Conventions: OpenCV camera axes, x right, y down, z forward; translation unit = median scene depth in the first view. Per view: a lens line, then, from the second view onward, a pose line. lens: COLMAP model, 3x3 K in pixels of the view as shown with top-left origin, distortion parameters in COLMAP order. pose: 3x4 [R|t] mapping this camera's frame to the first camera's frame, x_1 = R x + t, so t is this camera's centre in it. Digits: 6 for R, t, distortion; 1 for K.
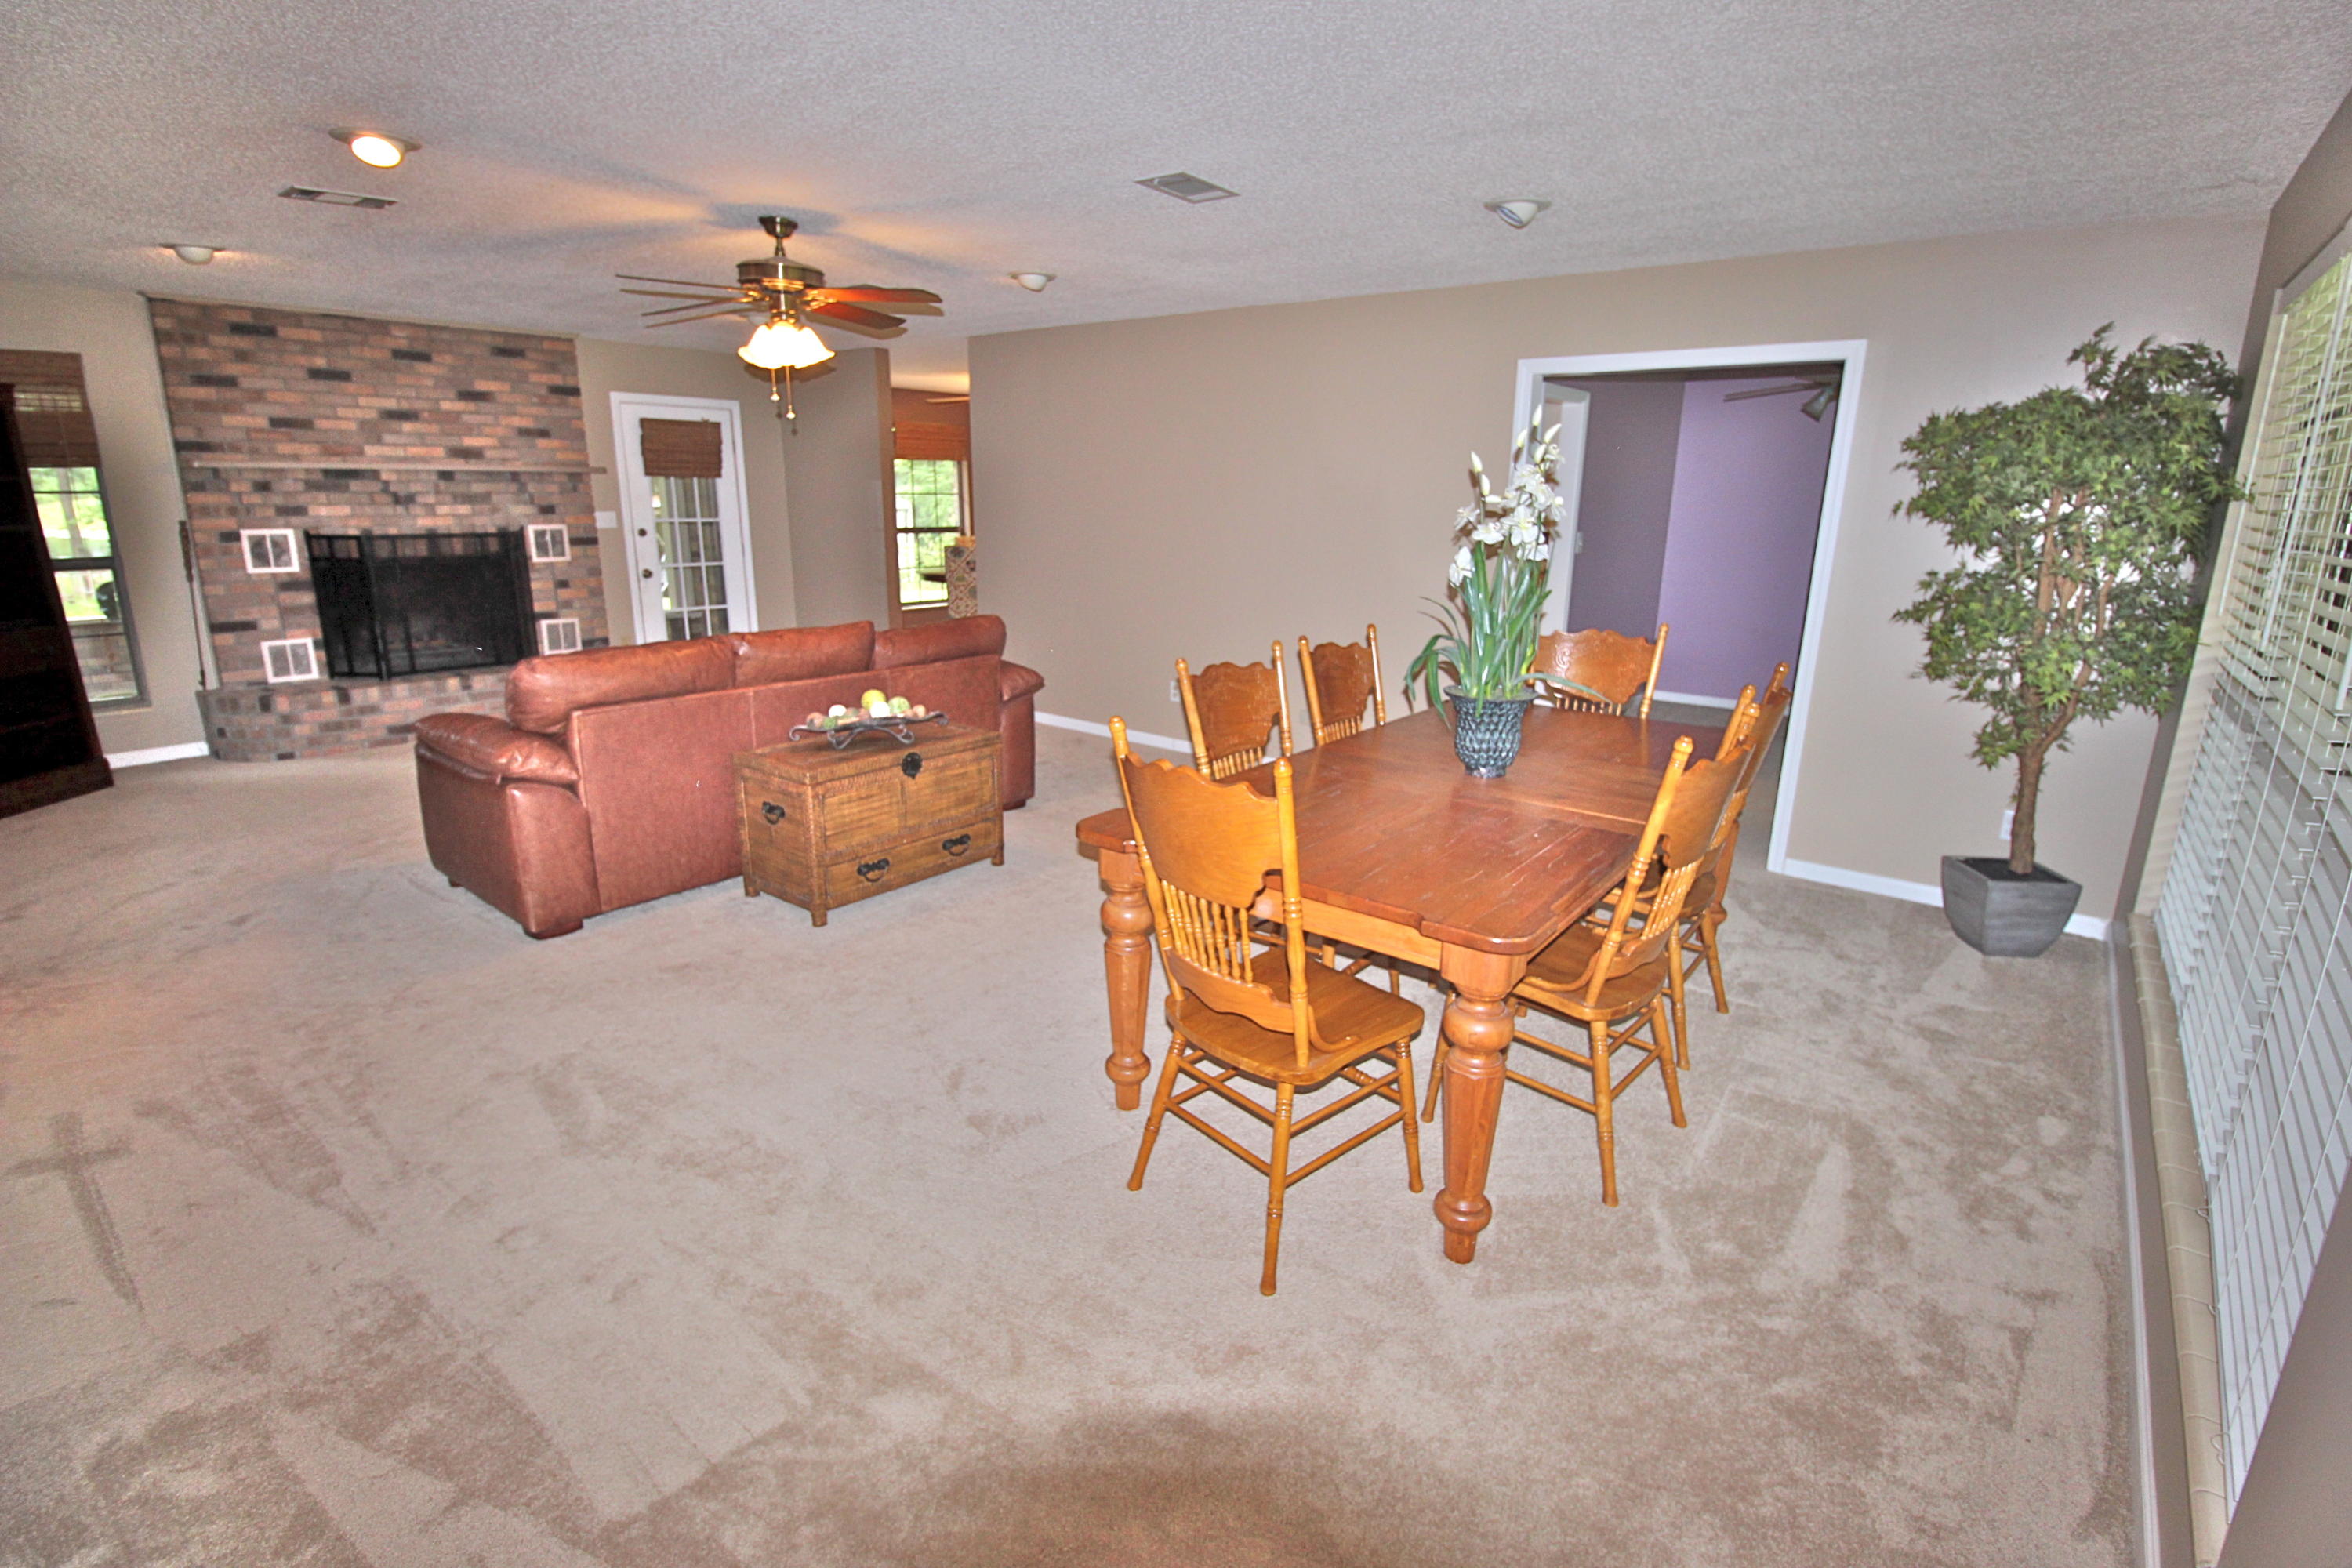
lens RADIAL K [[1086.2, 0, 1189.1], [0, 1086.2, 760.3], [0, 0, 1]] dist [-0.004205, -0.010421]
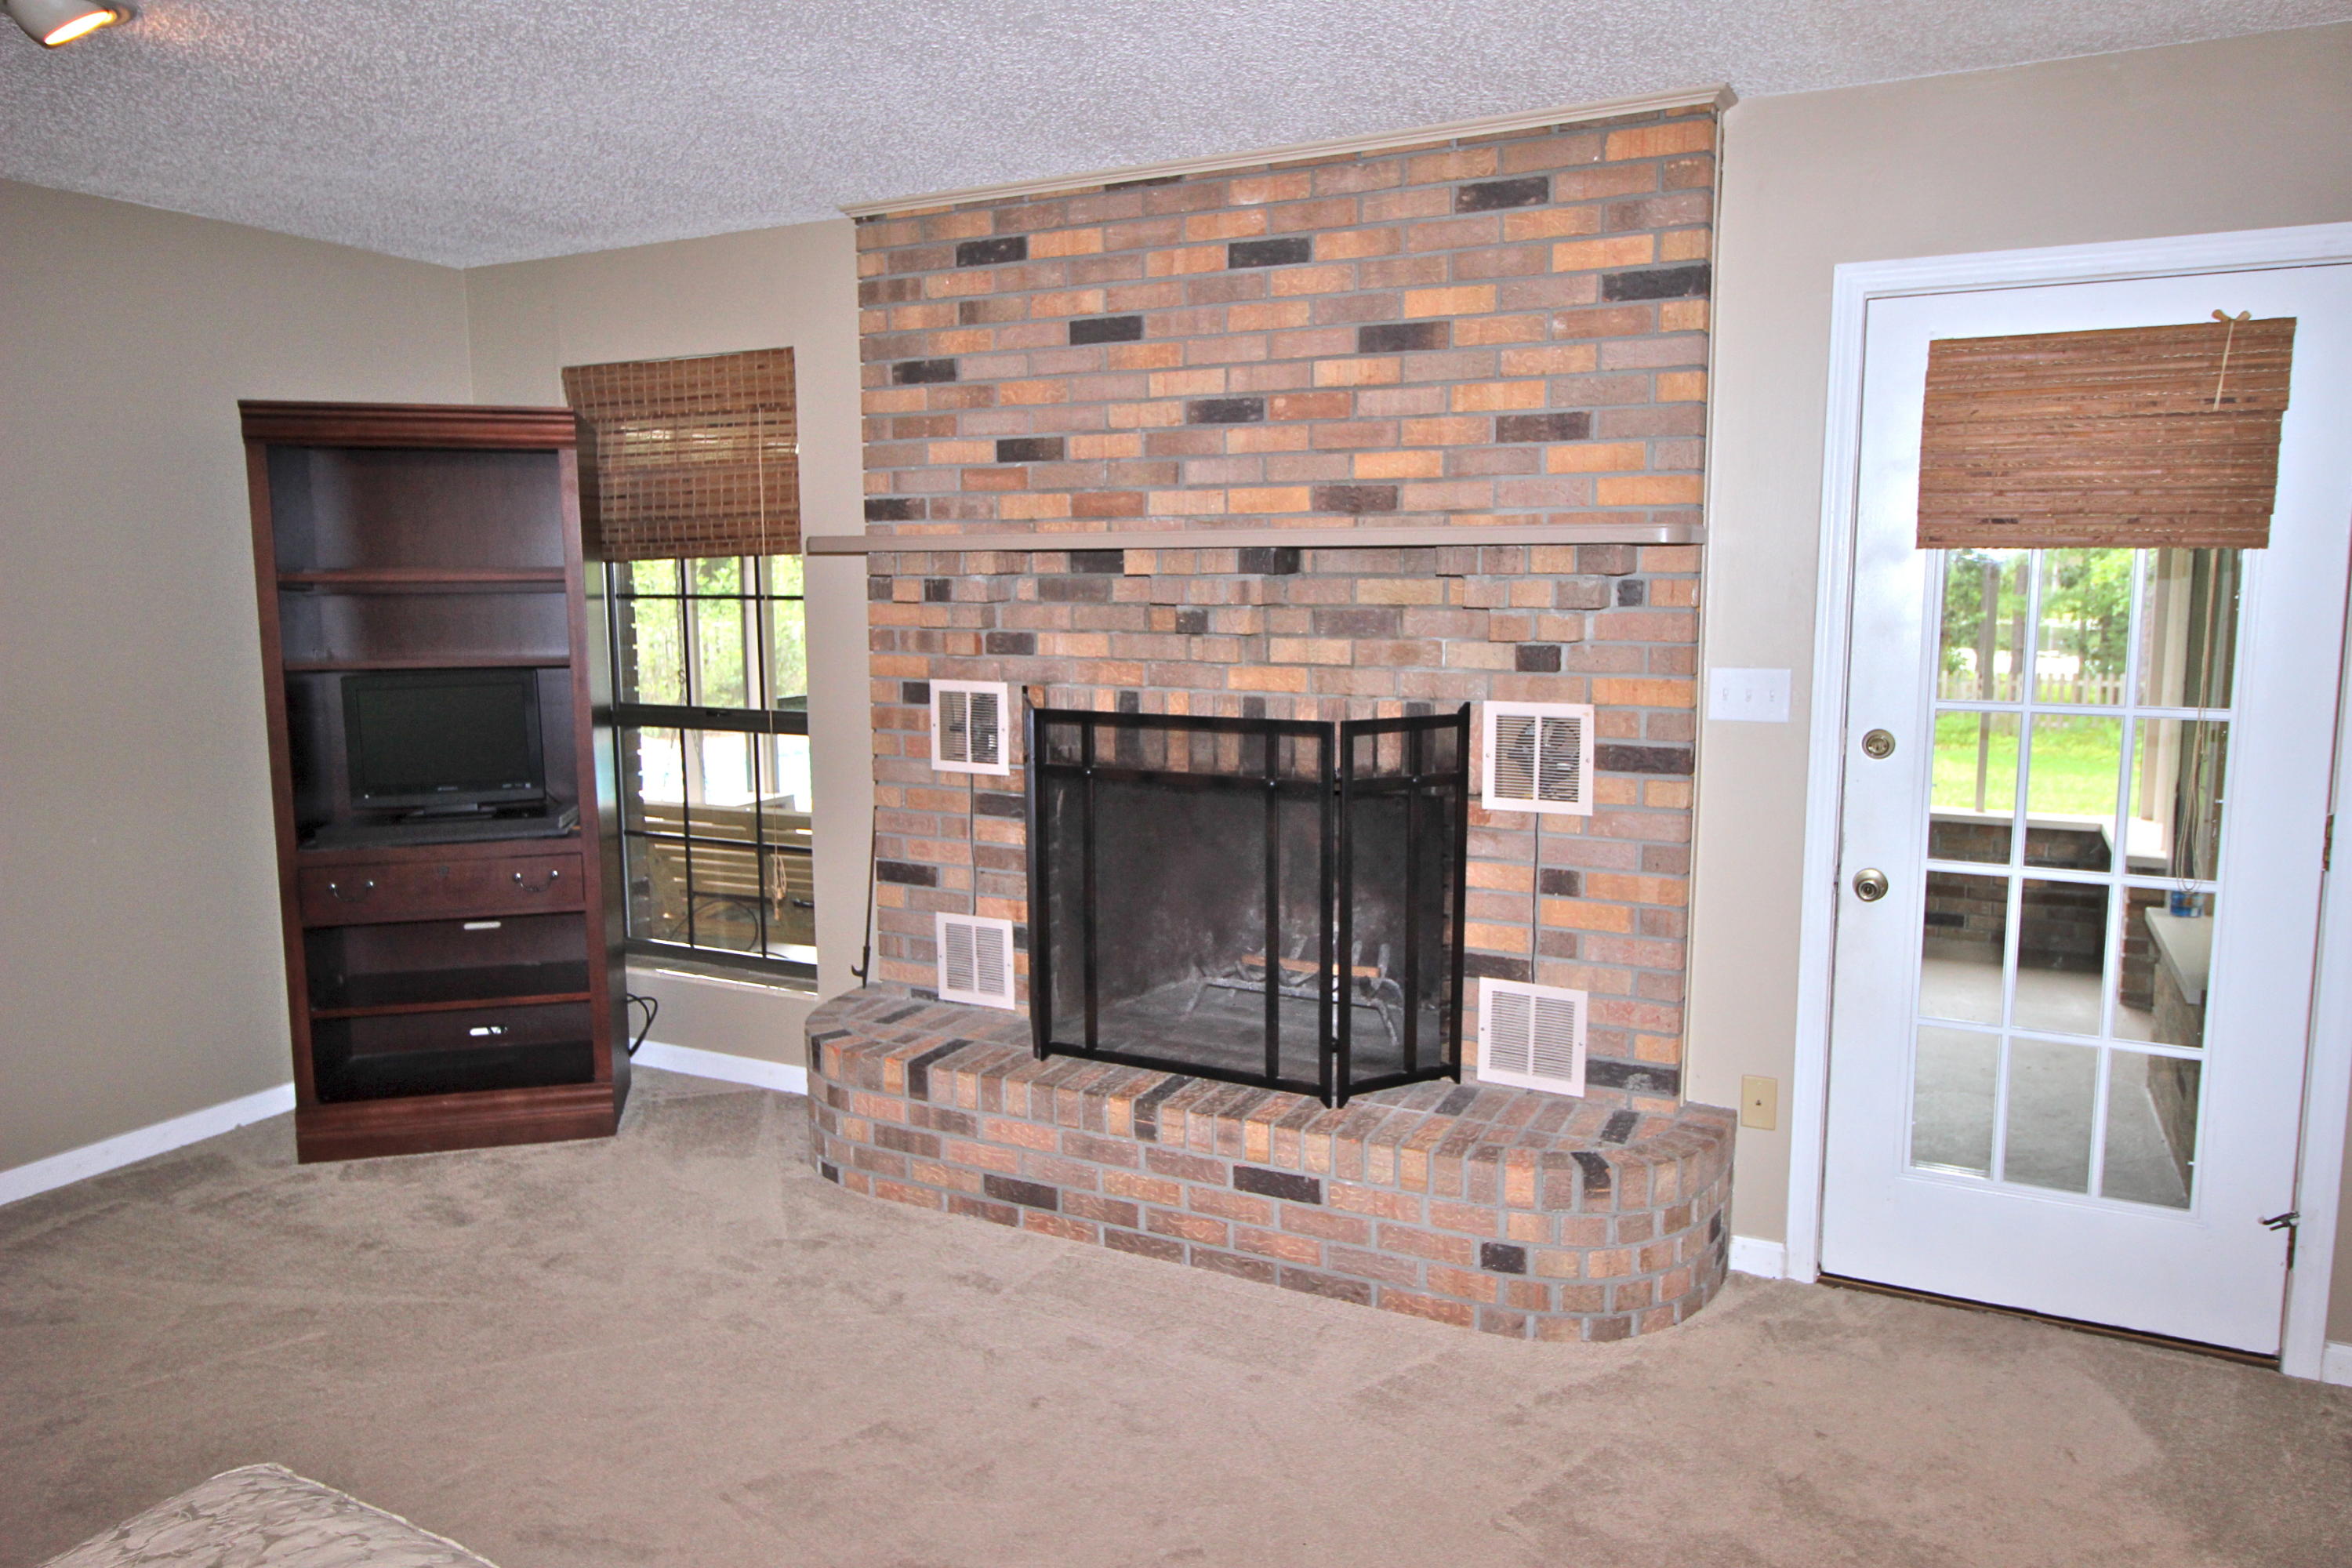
lens RADIAL K [[1539.6, 0, 1185.7], [0, 1539.6, 765.7], [0, 0, 1]] dist [0.007623, -0.000559]
pose [[0.204989, 0.106612, -0.972941, -0.180045], [-0.230944, 0.971251, 0.057770, -0.225105], [0.951128, 0.212852, 0.223717, 0.893314]]
